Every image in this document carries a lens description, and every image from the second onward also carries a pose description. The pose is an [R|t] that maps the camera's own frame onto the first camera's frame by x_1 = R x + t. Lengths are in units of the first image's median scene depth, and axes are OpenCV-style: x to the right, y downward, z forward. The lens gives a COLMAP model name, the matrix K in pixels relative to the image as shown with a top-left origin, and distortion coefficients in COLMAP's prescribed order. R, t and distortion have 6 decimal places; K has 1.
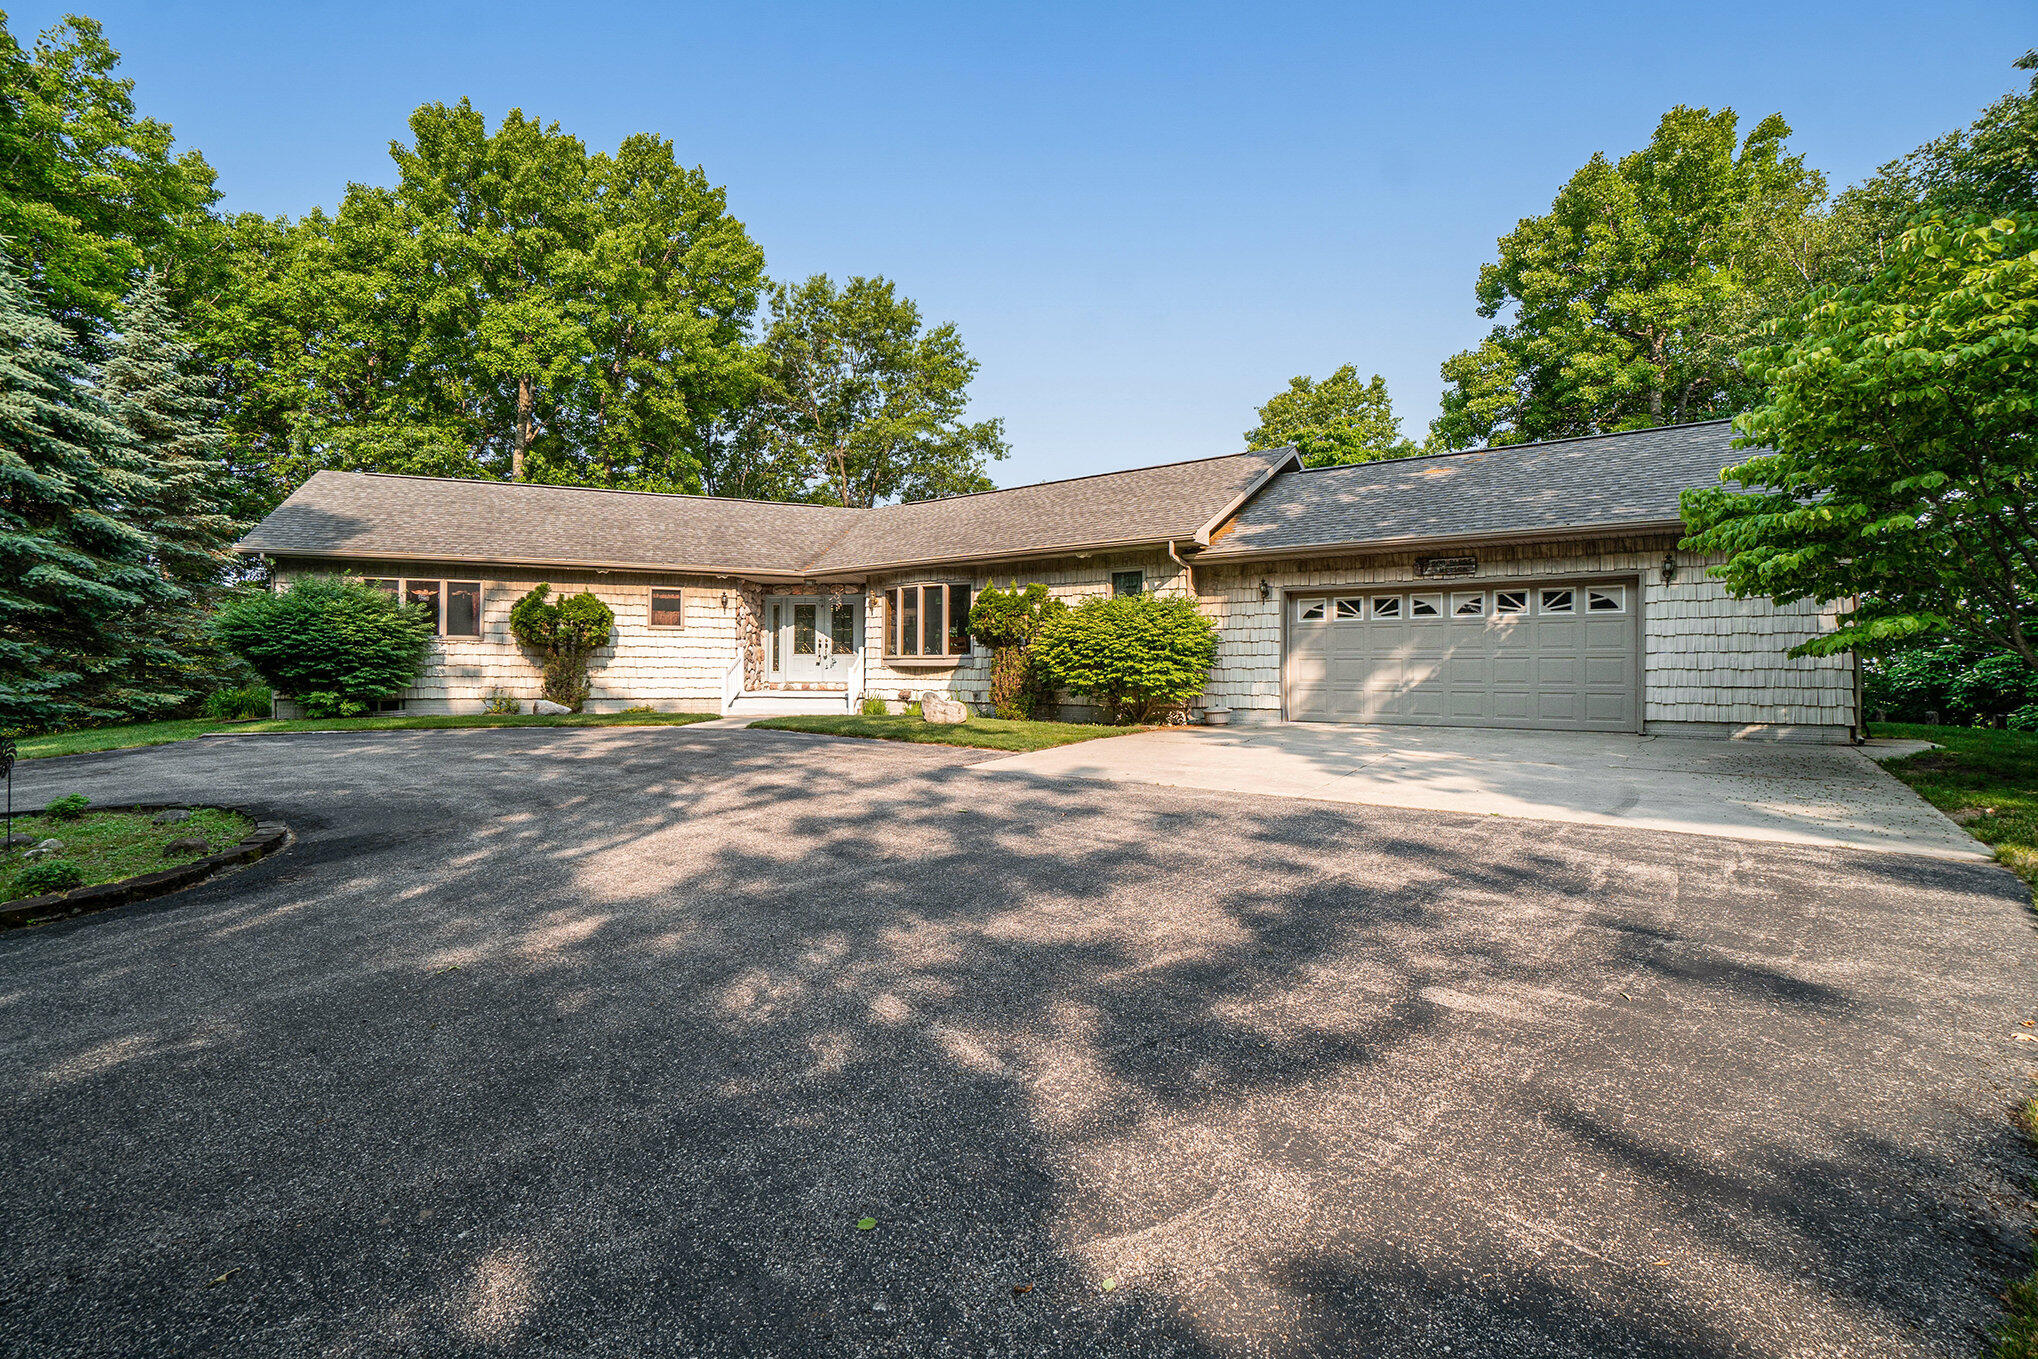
lens RADIAL K [[899.9, 0, 1014.0], [0, 899.9, 676.0], [0, 0, 1]] dist [-0.005871, -0.000161]
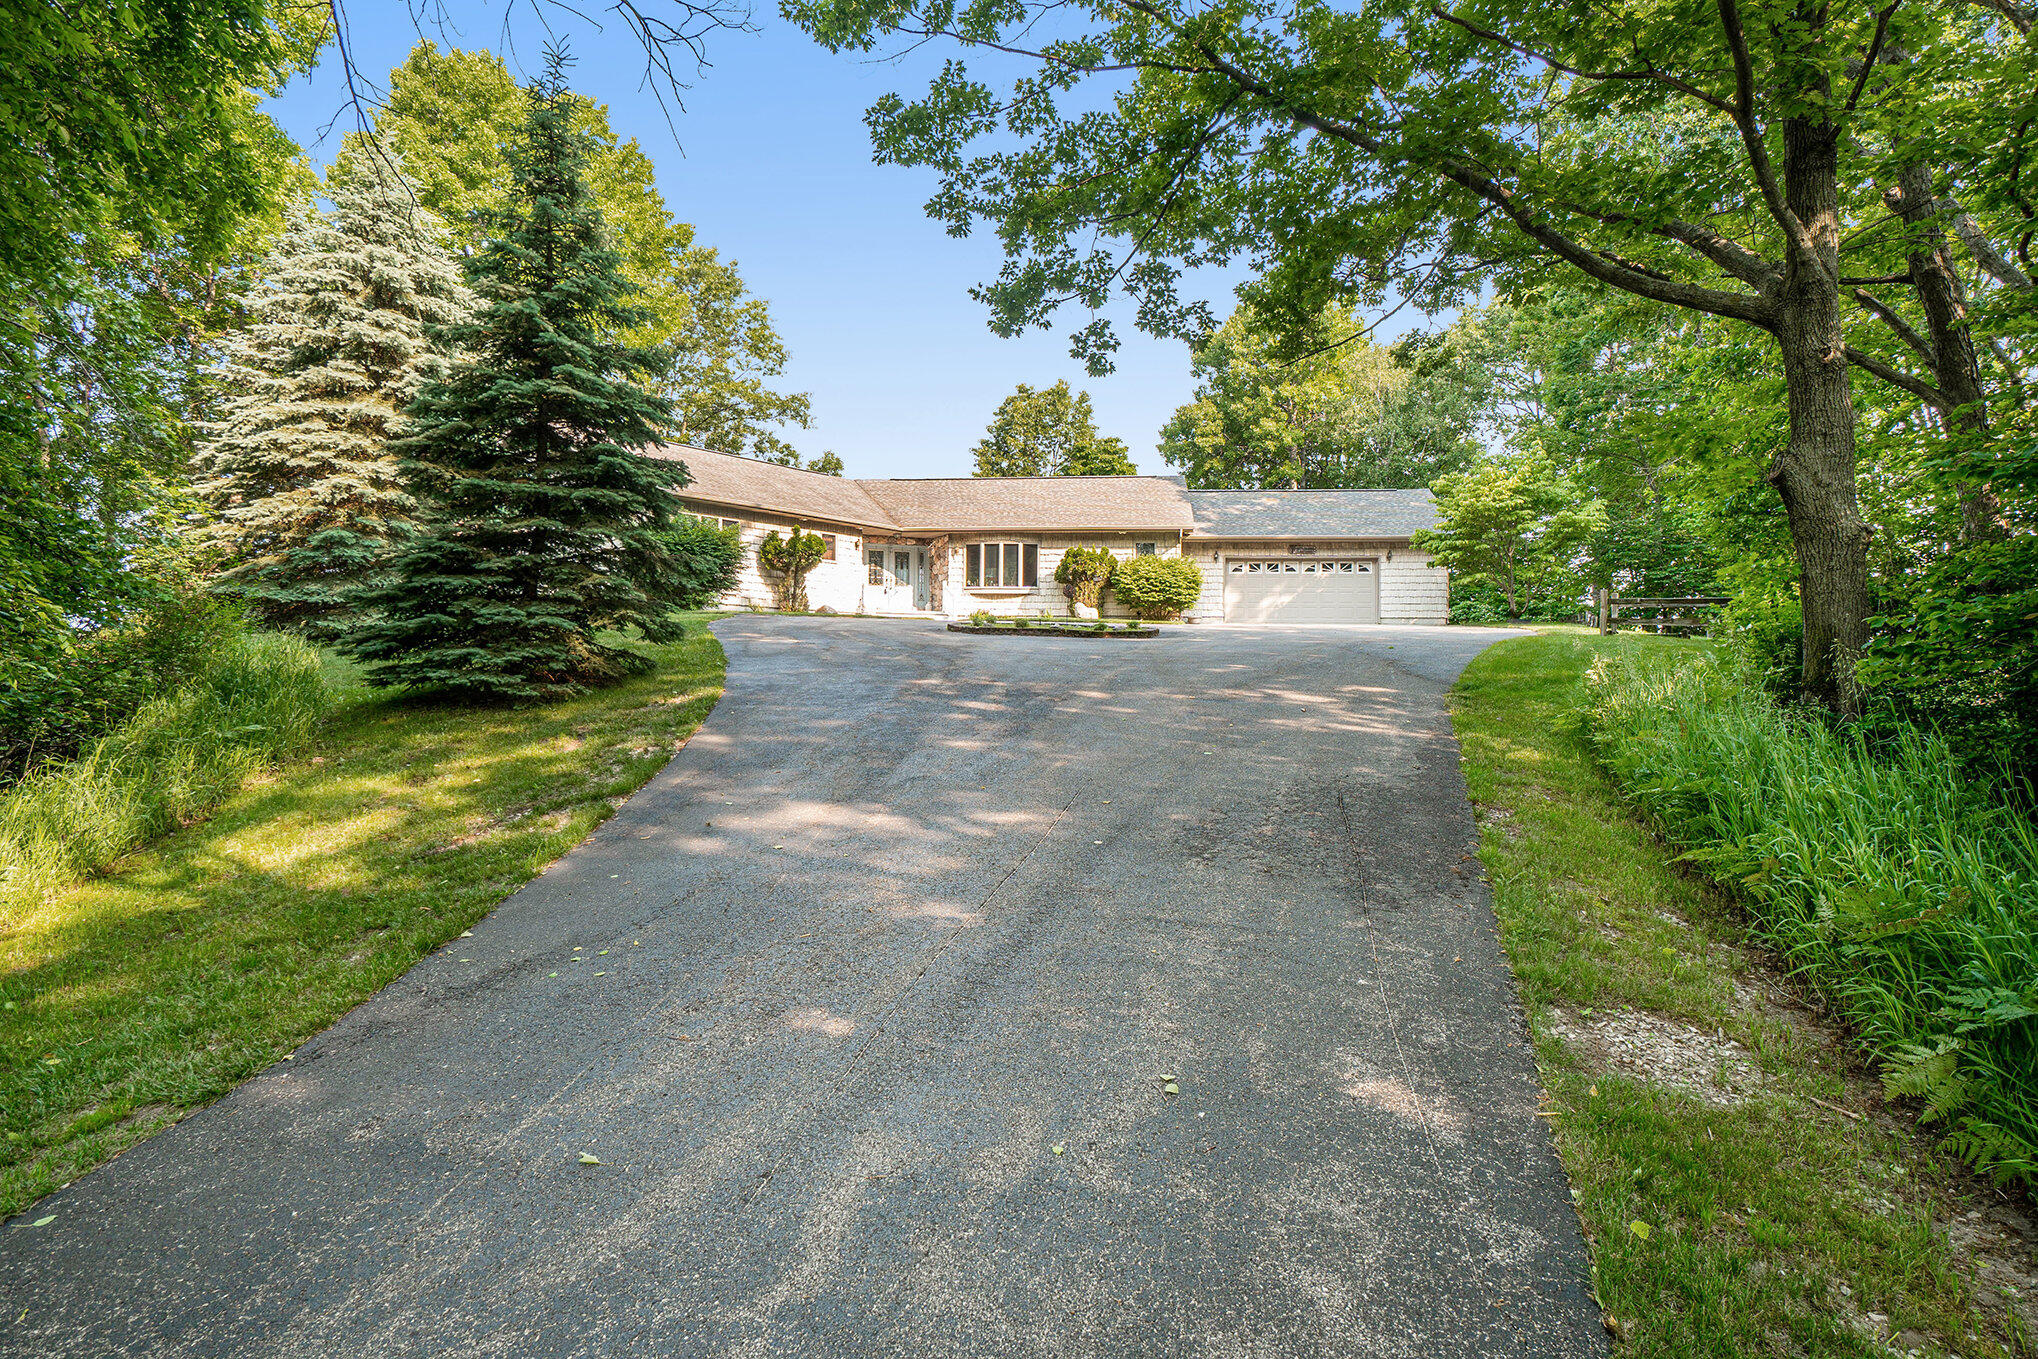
lens RADIAL K [[1136.7, 0, 1023.1], [0, 1136.7, 682.0], [0, 0, 1]] dist [0.007313, 0.000097]
pose [[0.871175, 0.002273, 0.490967, -1.310011], [-0.005173, 0.999976, 0.004550, 0.170328], [-0.490945, -0.006503, 0.871167, -0.968984]]
